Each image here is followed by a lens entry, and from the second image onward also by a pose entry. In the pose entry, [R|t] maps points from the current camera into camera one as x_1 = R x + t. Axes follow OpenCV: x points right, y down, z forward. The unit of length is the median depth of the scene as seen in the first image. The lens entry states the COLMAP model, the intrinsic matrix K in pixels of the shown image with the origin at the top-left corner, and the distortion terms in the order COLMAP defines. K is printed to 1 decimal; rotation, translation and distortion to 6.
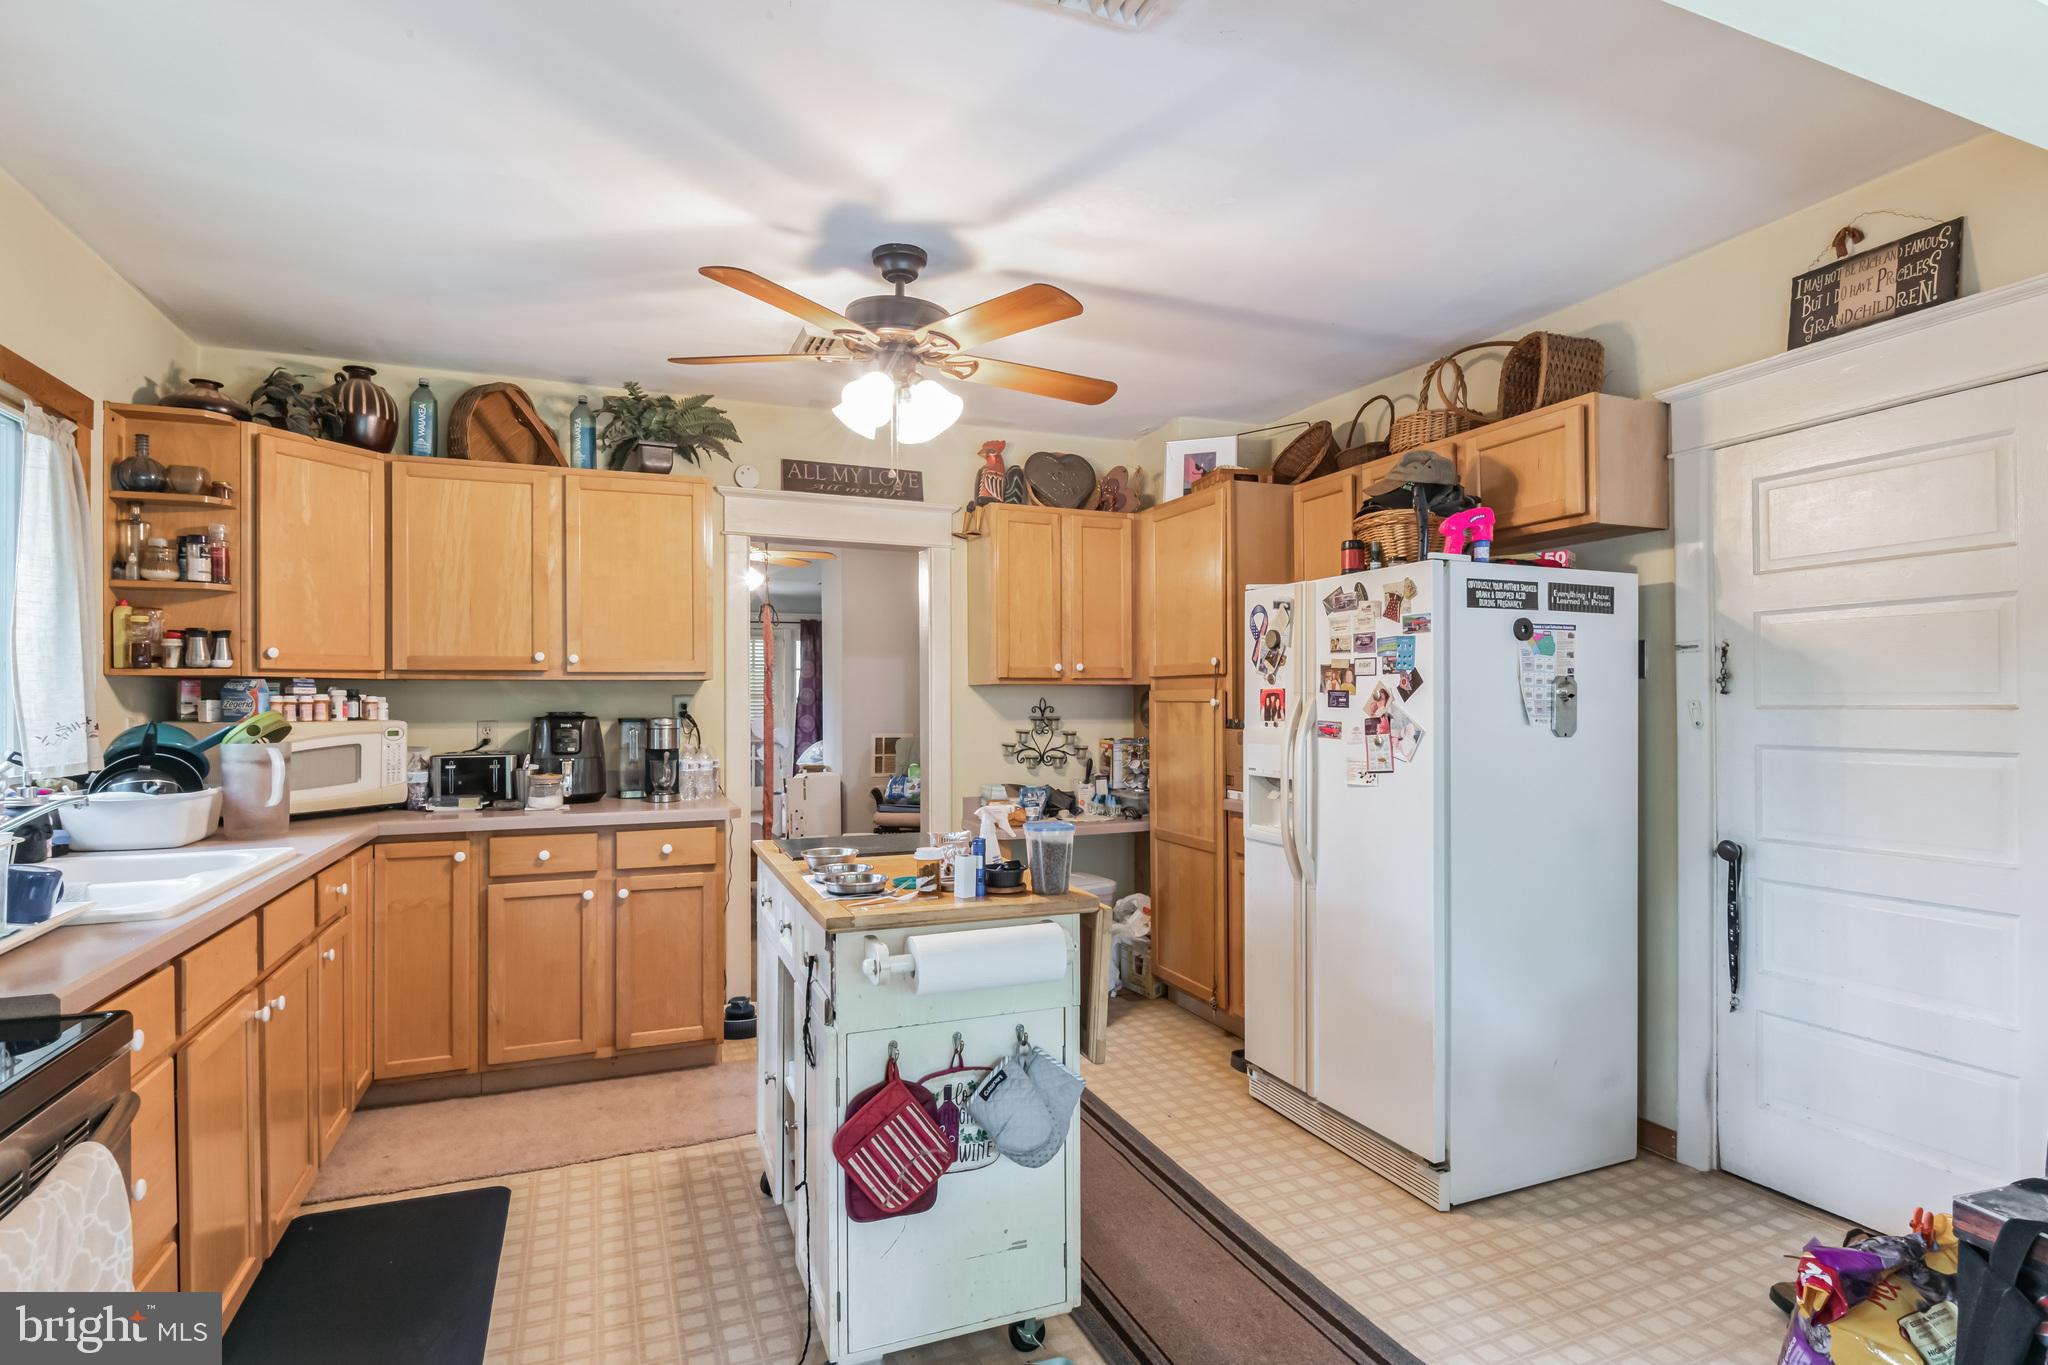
lens RADIAL K [[1013.2, 0, 1032.9], [0, 1013.2, 698.4], [0, 0, 1]] dist [-0.002980, -0.007848]
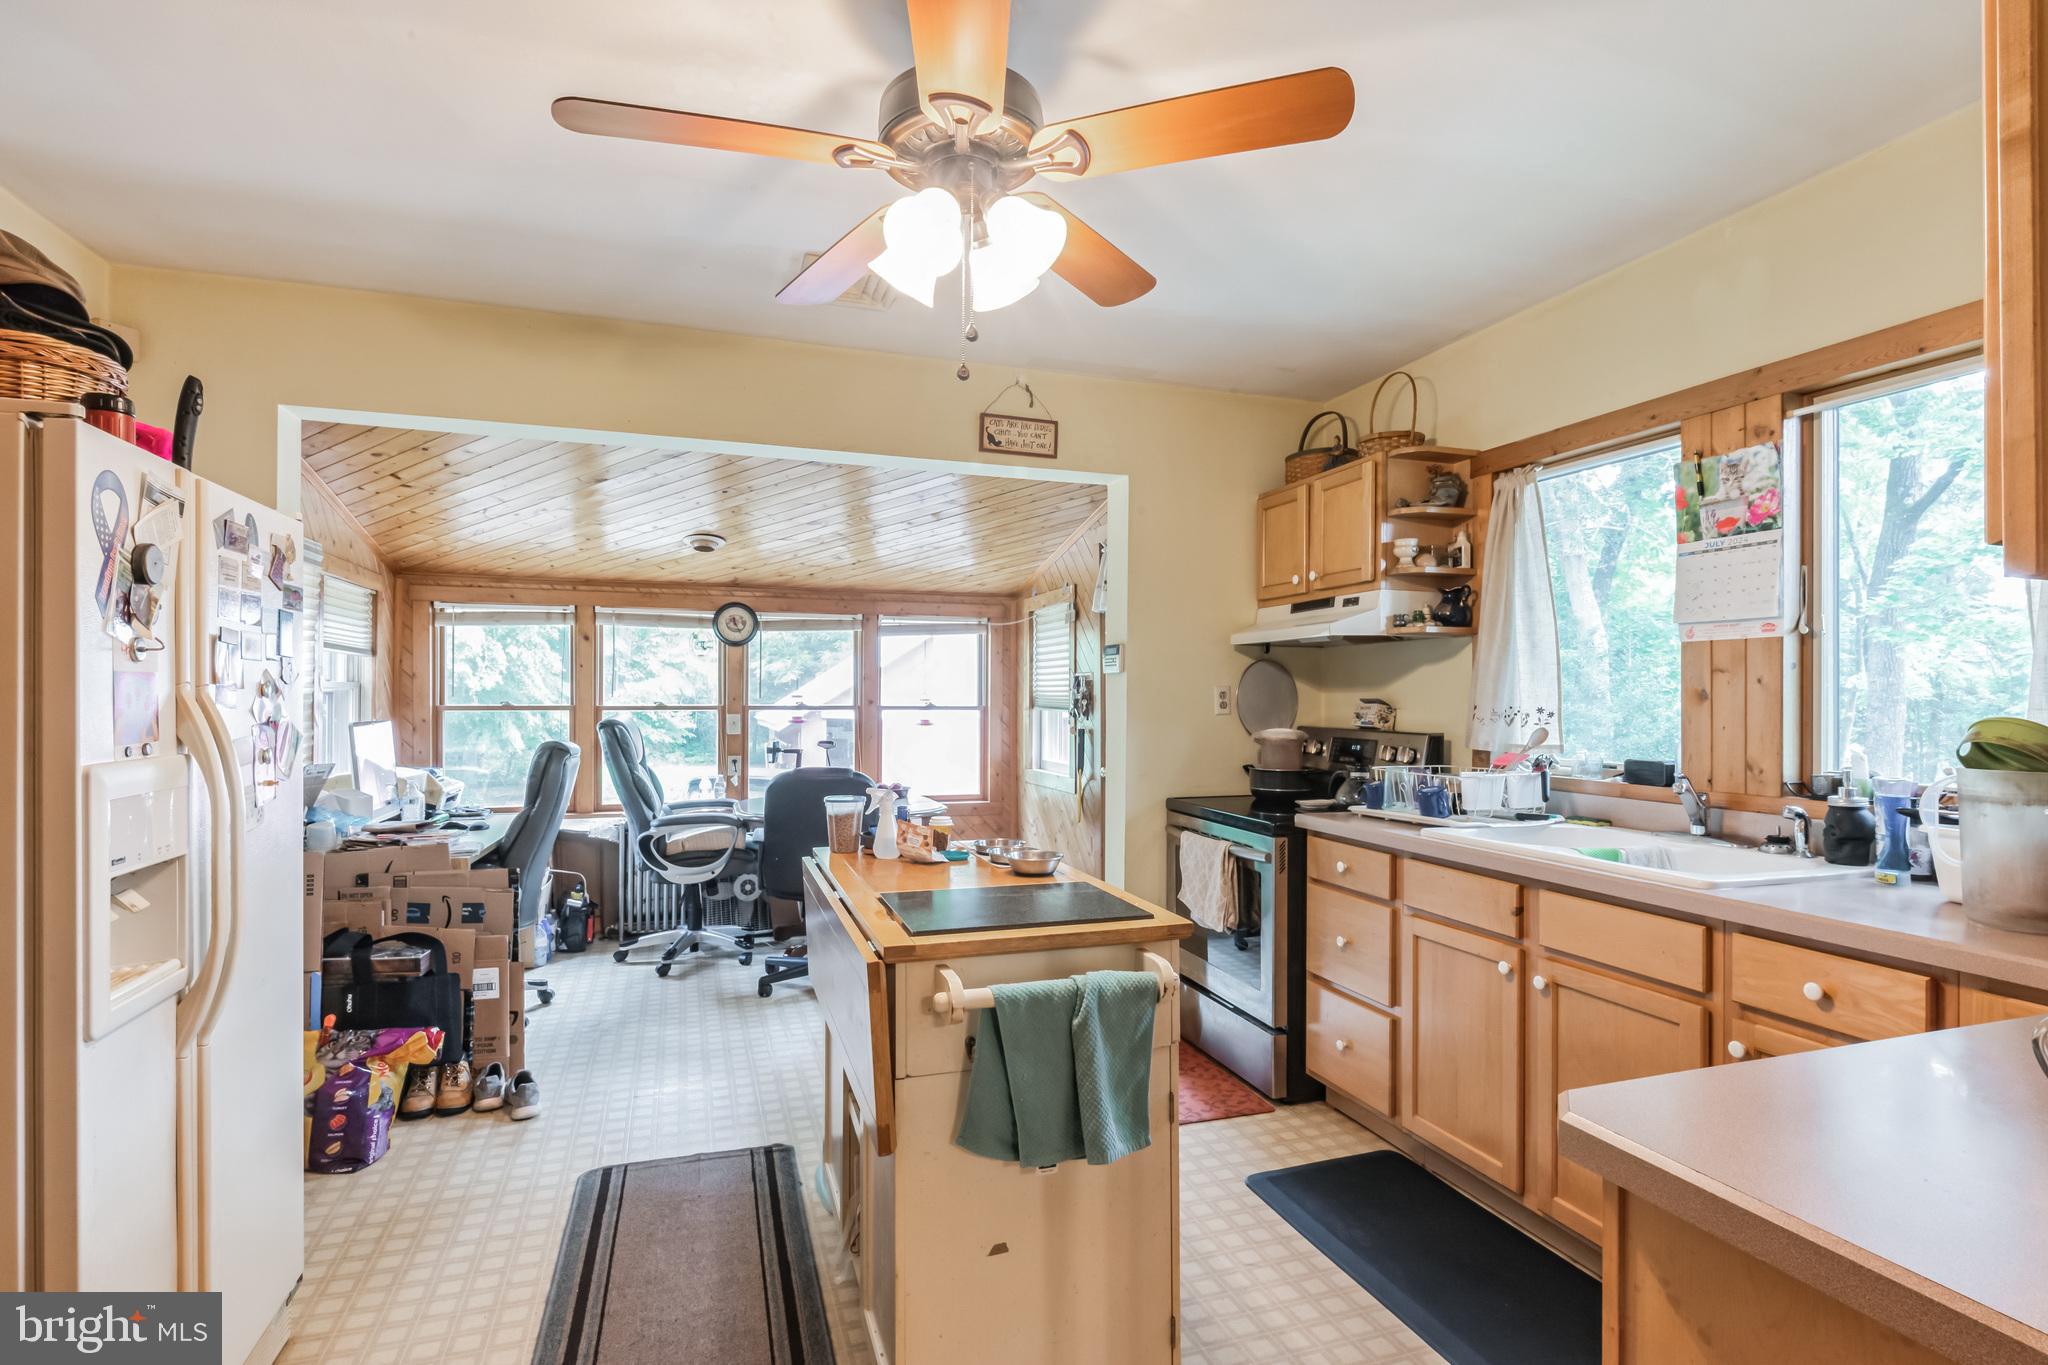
lens RADIAL K [[1013.2, 0, 1025.2], [0, 1013.2, 698.5], [0, 0, 1]] dist [-0.002980, -0.007848]
pose [[-0.997188, -0.000302, 0.074943, -0.196761], [-0.000406, 0.999999, -0.001372, 0.002720], [-0.074943, -0.001398, -0.997187, 1.455035]]
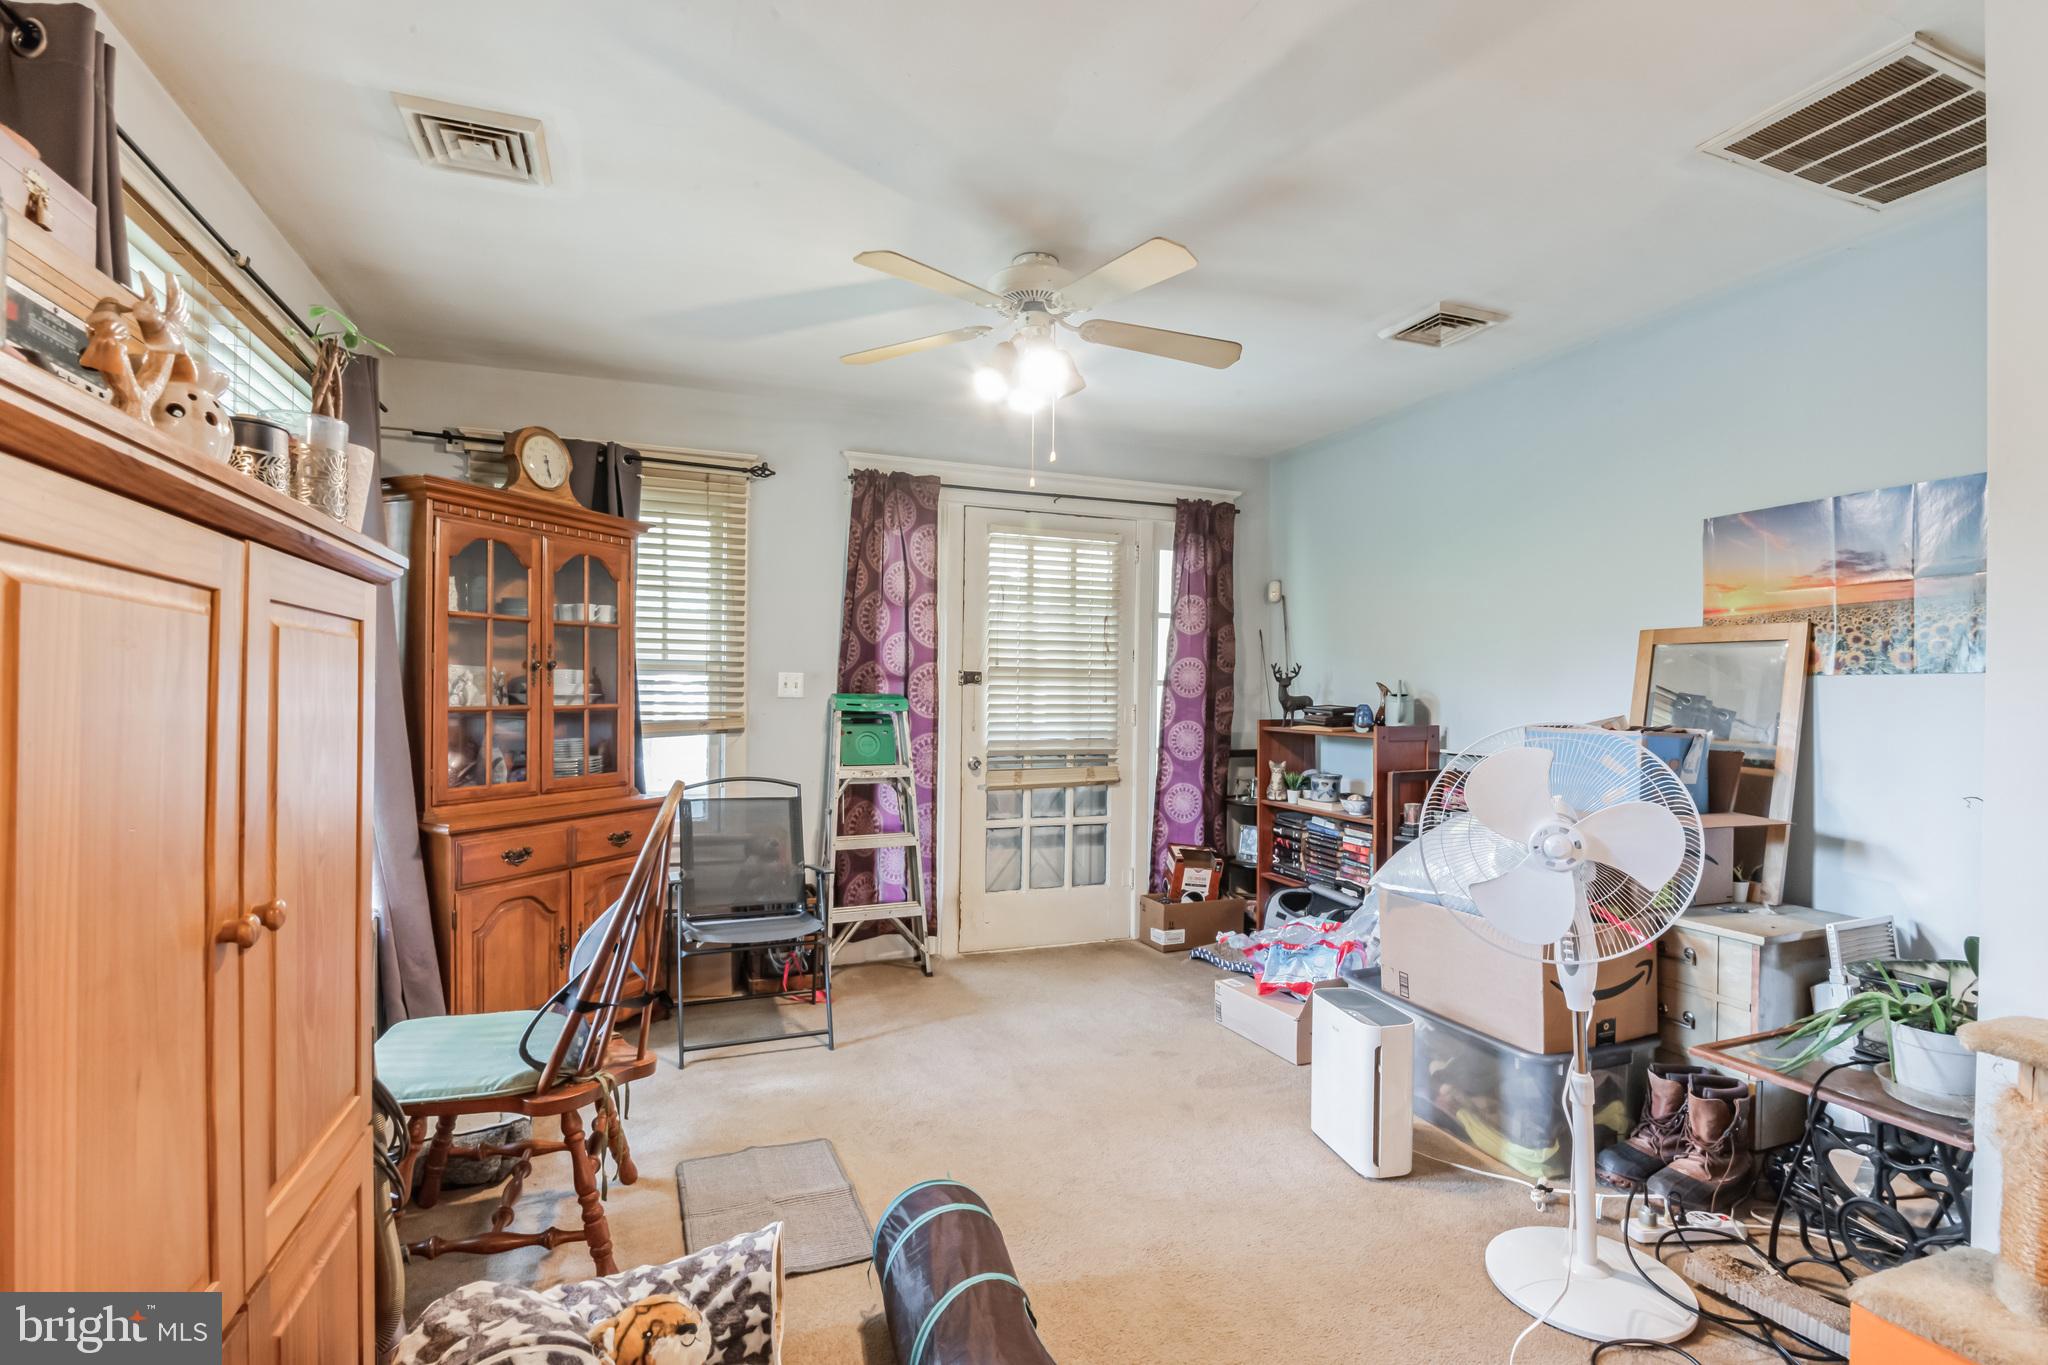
lens RADIAL K [[920.2, 0, 982.2], [0, 920.2, 703.3], [0, 0, 1]] dist [0.000411, 0.000025]
pose [[0.998631, 0.019192, -0.048670, -1.102651], [-0.018686, 0.999767, 0.010823, 0.023069], [0.048866, -0.009899, 0.998756, 2.298088]]
